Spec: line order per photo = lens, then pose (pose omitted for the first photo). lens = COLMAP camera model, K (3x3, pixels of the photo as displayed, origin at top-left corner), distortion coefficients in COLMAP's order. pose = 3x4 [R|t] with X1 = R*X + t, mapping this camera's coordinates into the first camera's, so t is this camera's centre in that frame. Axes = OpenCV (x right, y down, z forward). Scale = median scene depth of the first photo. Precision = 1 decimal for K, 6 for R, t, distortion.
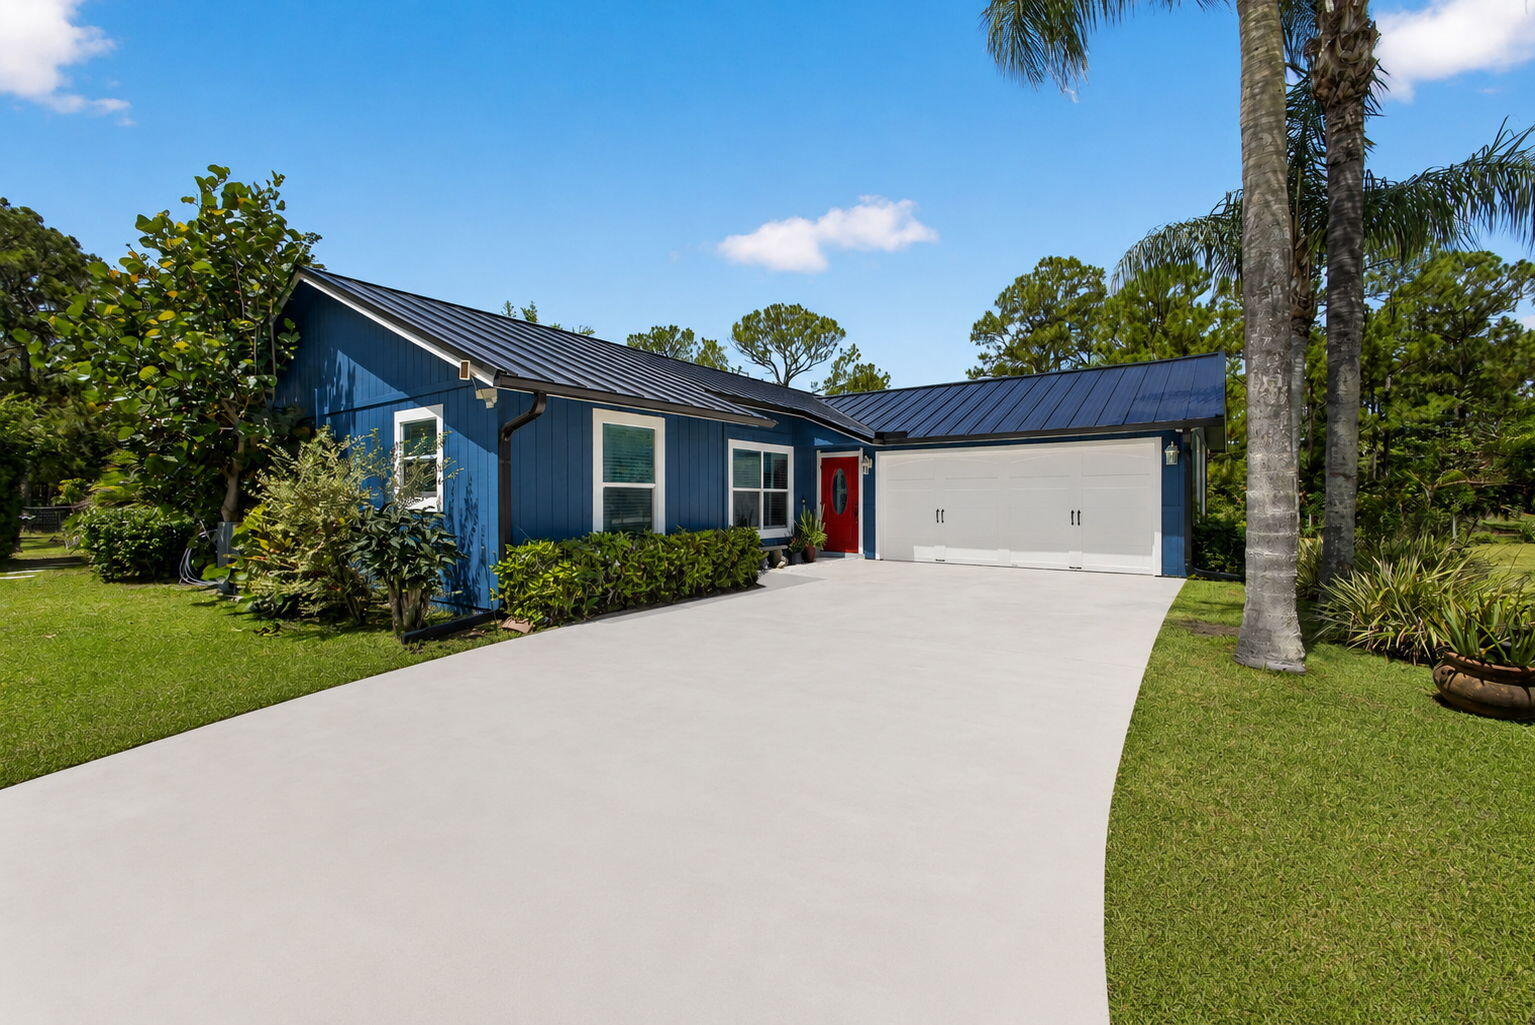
lens RADIAL K [[642.5, 0, 767.1], [0, 642.5, 473.3], [0, 0, 1]] dist [-0.001282, -0.000065]
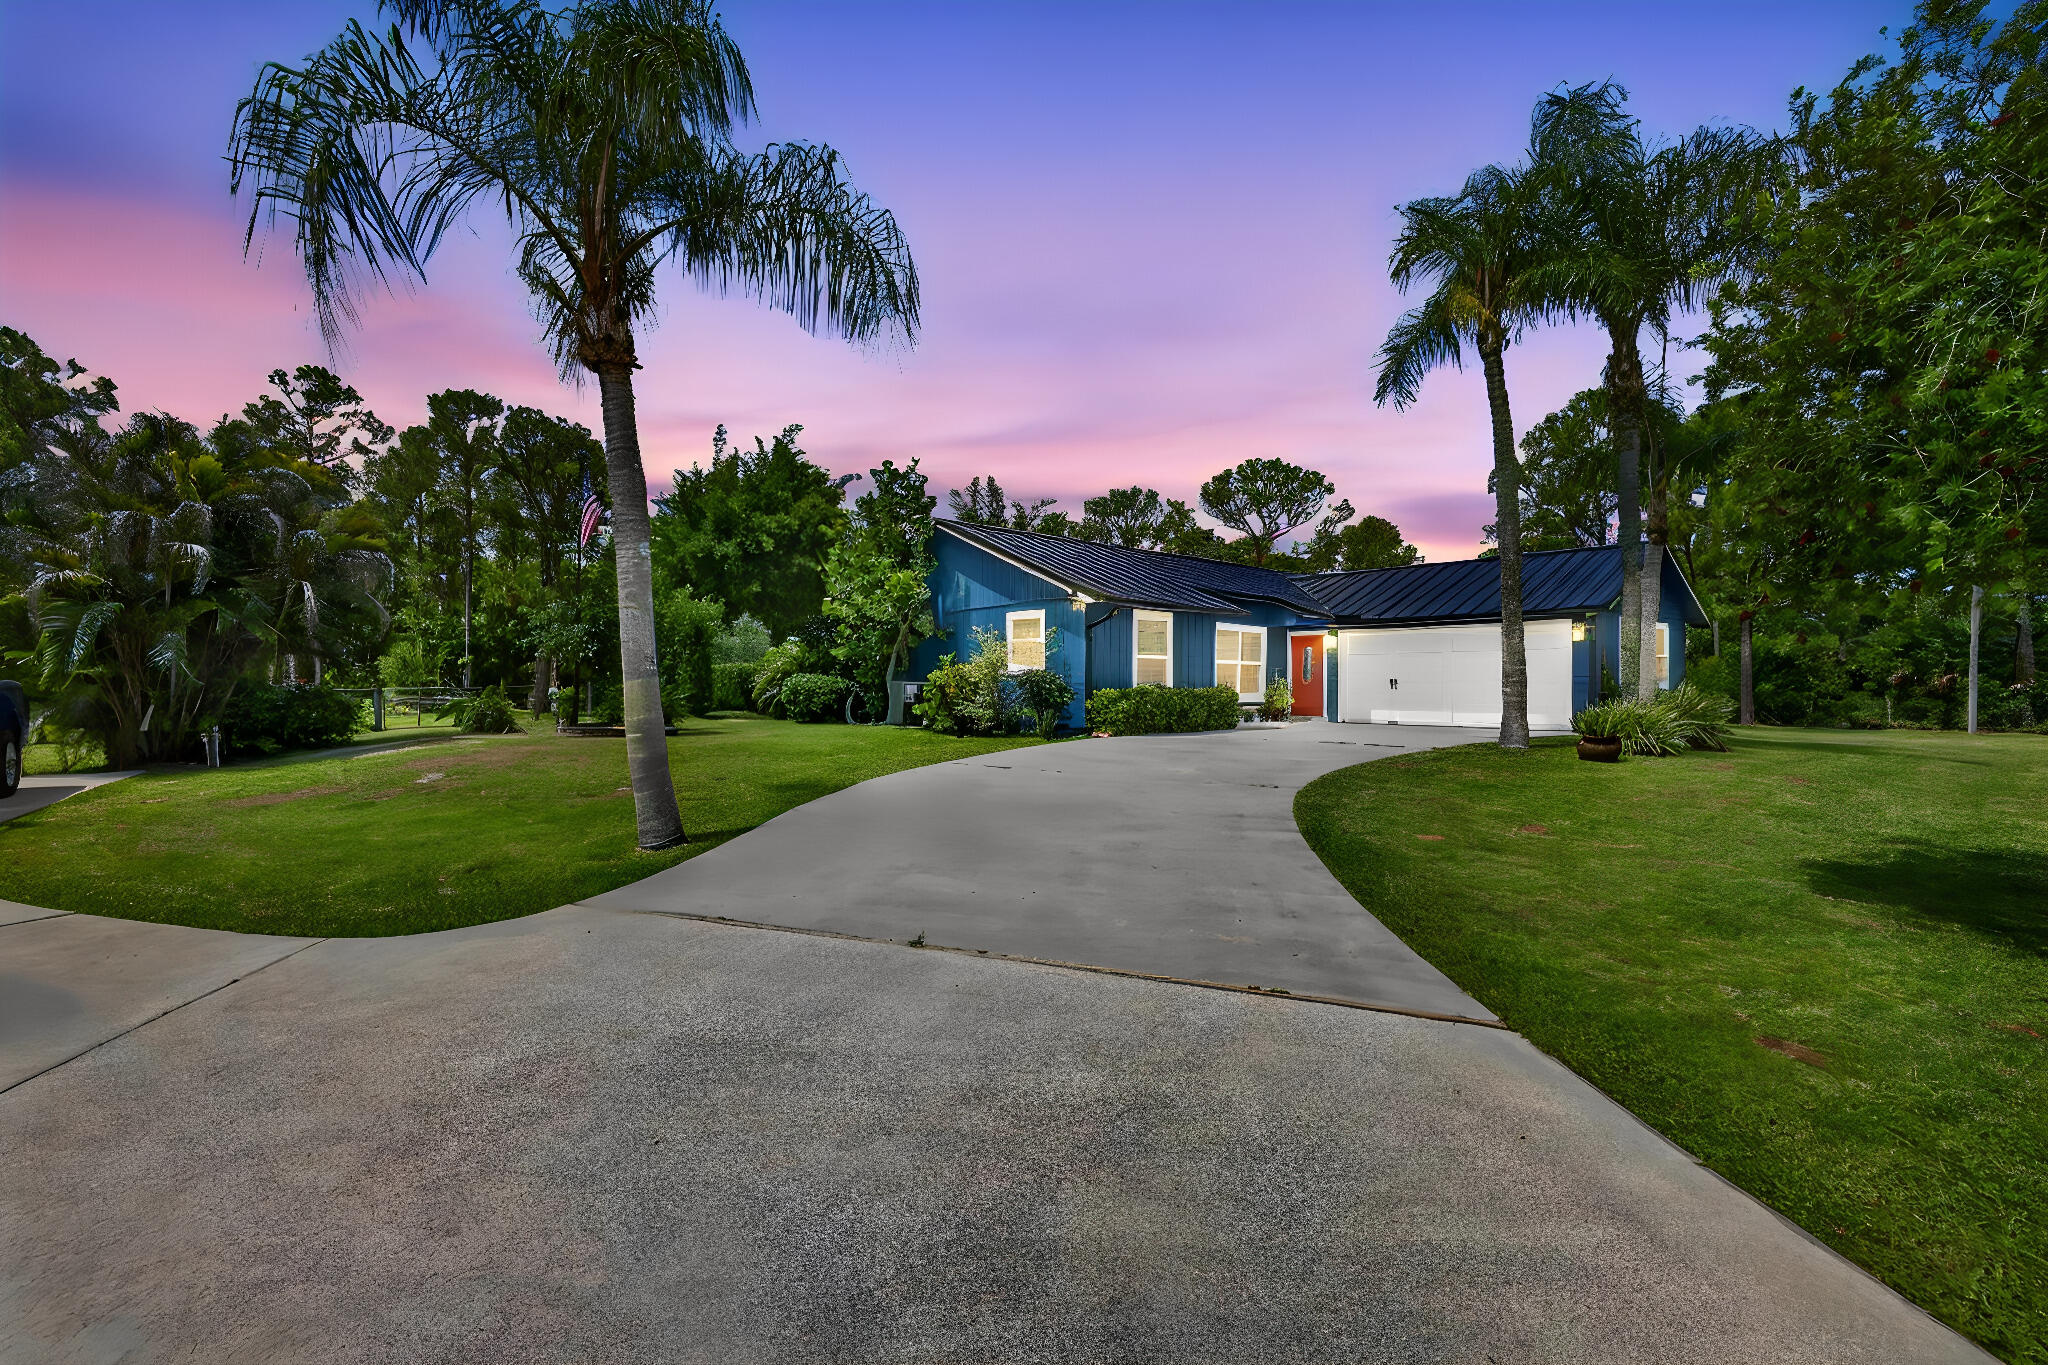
lens RADIAL K [[857.2, 0, 1023.4], [0, 857.2, 630.2], [0, 0, 1]] dist [-0.001282, -0.000065]
pose [[0.968567, -0.011484, -0.248488, 0.001008], [0.005793, 0.999704, -0.023624, 0.000219], [0.248686, 0.021442, 0.968347, -0.552580]]
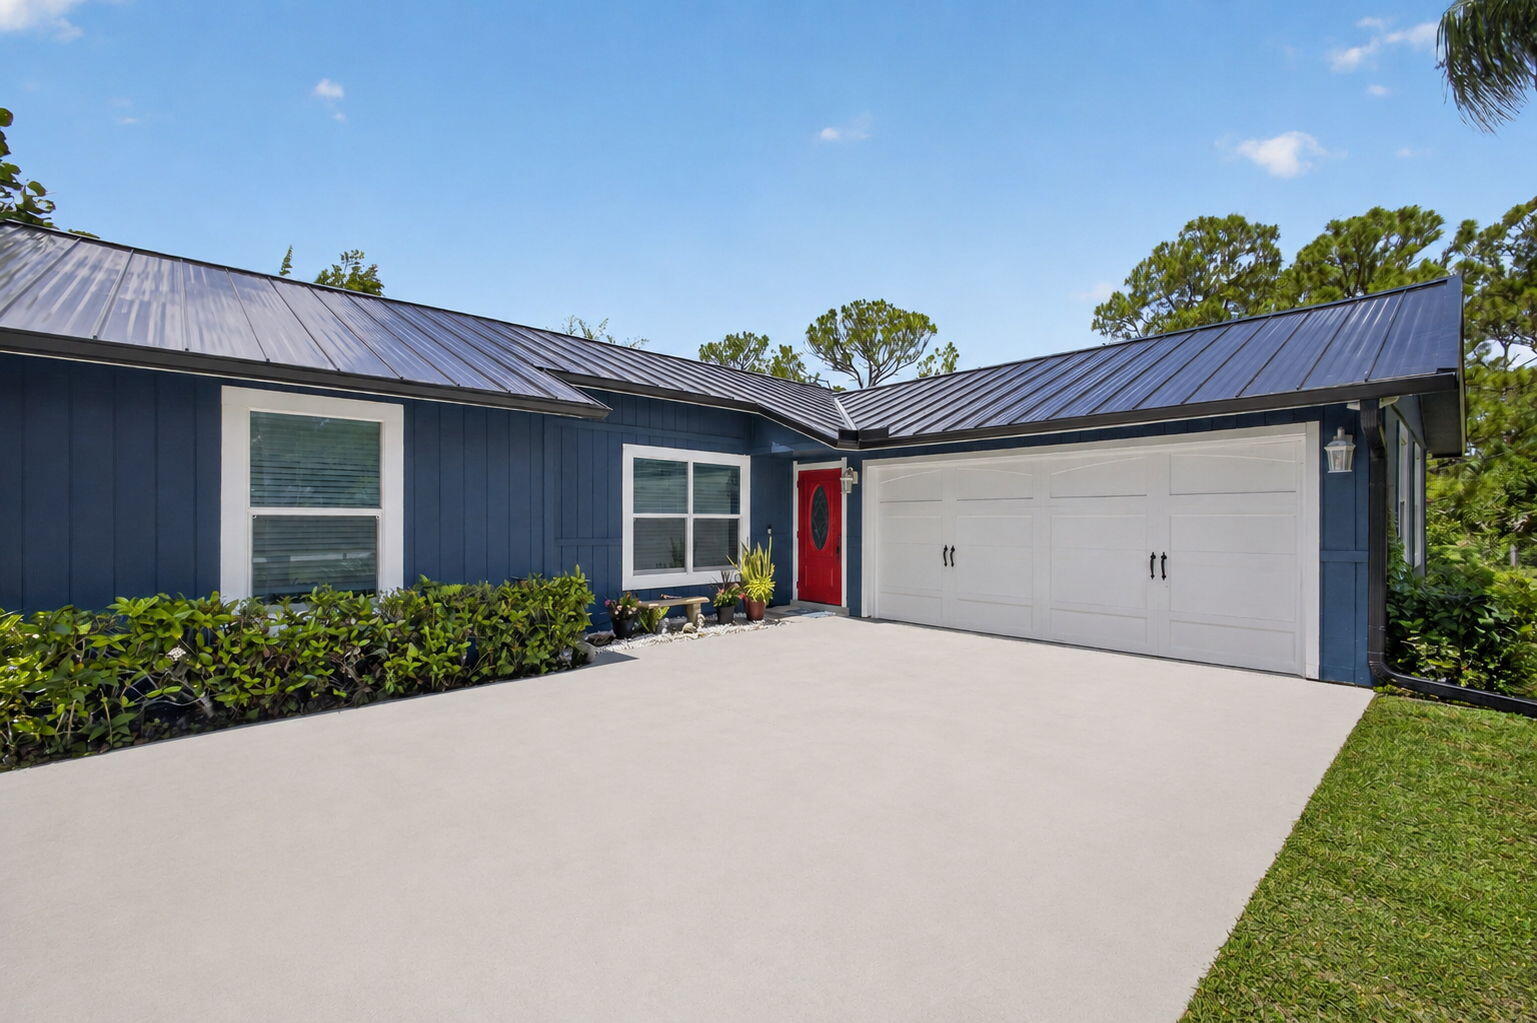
lens RADIAL K [[660.0, 0, 771.0], [0, 660.0, 497.7], [0, 0, 1]] dist [0.002951, 0.000560]
pose [[0.982189, -0.002074, -0.187882, 0.160807], [0.002769, 0.999990, 0.003436, 0.002466], [0.187873, -0.003895, 0.982186, 0.222377]]
